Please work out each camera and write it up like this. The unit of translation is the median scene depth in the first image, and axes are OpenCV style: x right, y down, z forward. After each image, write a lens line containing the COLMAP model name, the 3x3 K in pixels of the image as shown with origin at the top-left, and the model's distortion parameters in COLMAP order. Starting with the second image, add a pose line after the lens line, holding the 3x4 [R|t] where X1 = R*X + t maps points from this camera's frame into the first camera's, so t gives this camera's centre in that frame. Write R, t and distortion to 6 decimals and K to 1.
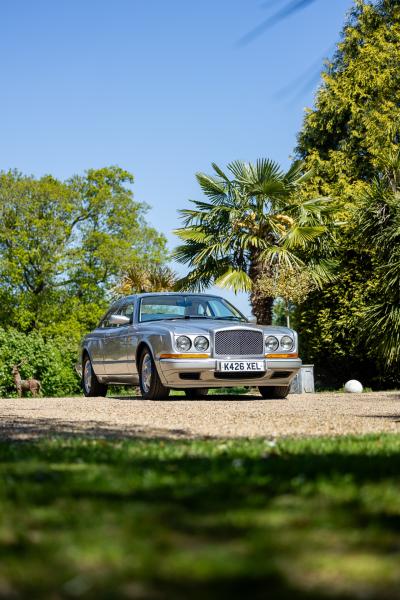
lens RADIAL K [[1256.8, 0, 200.0], [0, 1256.8, 300.0], [0, 0, 1]] dist [0.110109, -0.006605]
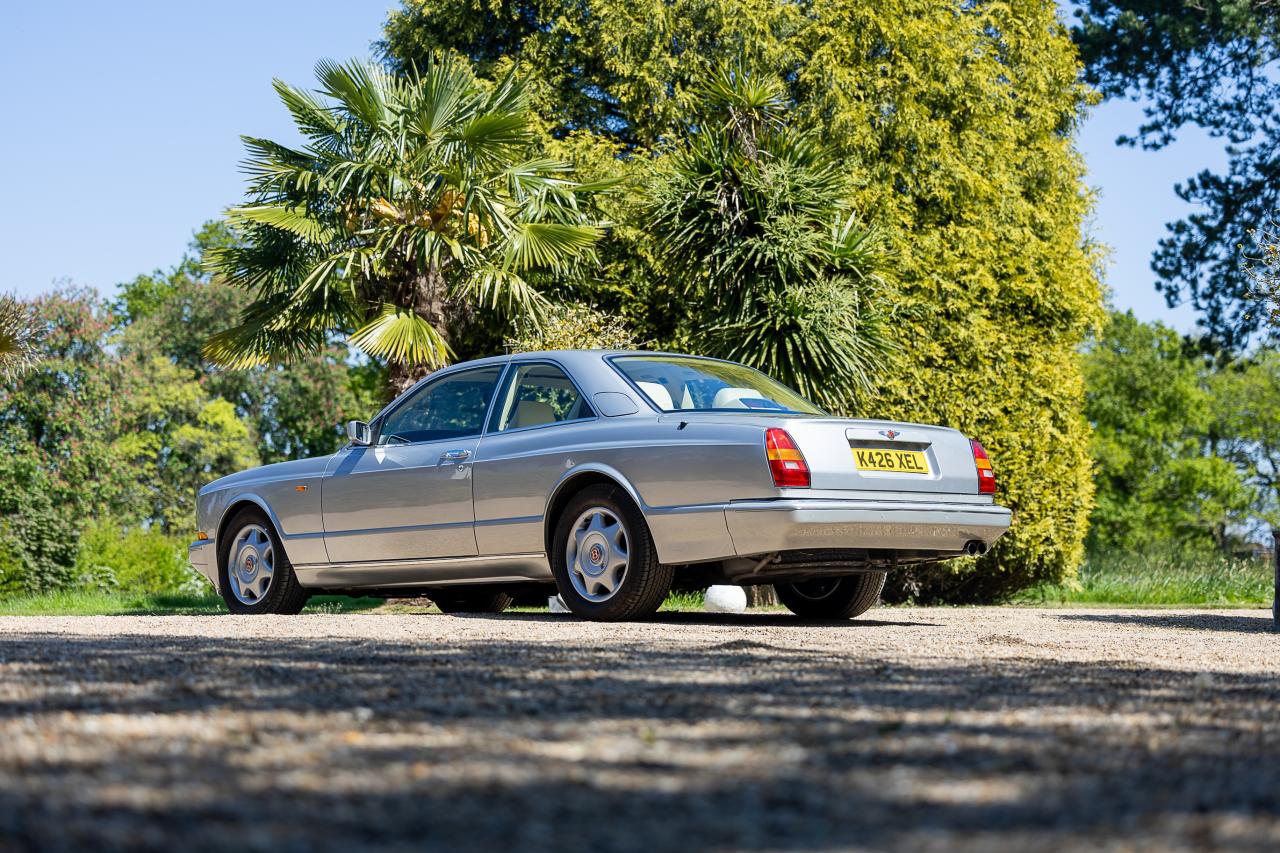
lens RADIAL K [[2726.3, 0, 640.5], [0, 2726.3, 304.8], [0, 0, 1]] dist [0.081236, -0.035271]
pose [[0.920077, 0.056727, 0.387608, -0.233169], [-0.041333, 0.997994, -0.047944, 0.012144], [-0.389550, 0.028091, 0.920577, 0.117980]]
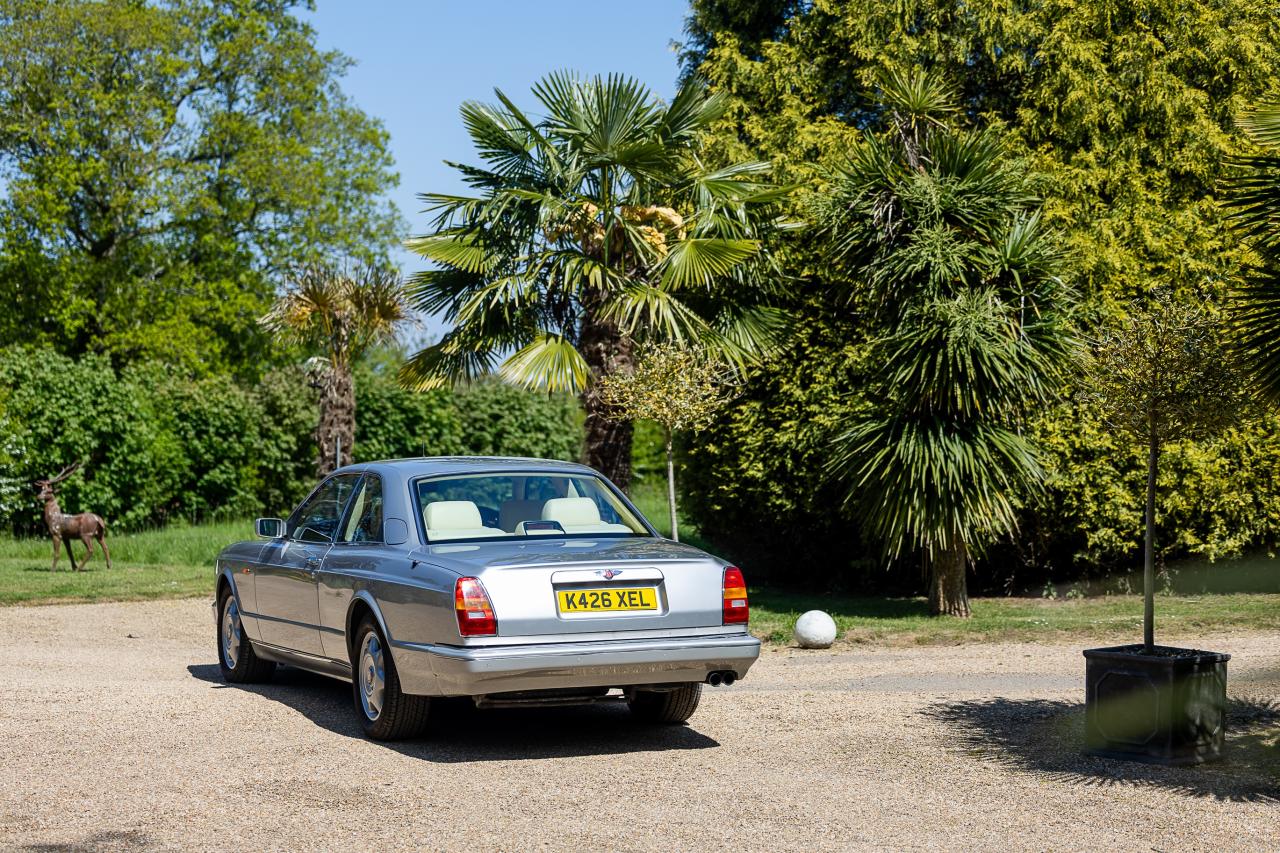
lens RADIAL K [[2681.3, 0, 611.9], [0, 2681.3, 403.4], [0, 0, 1]] dist [0.110109, -0.006605]
pose [[0.998272, 0.009474, 0.057993, -0.004341], [-0.013784, 0.997135, 0.074378, -0.065917], [-0.057123, -0.075049, 0.995542, 0.059884]]
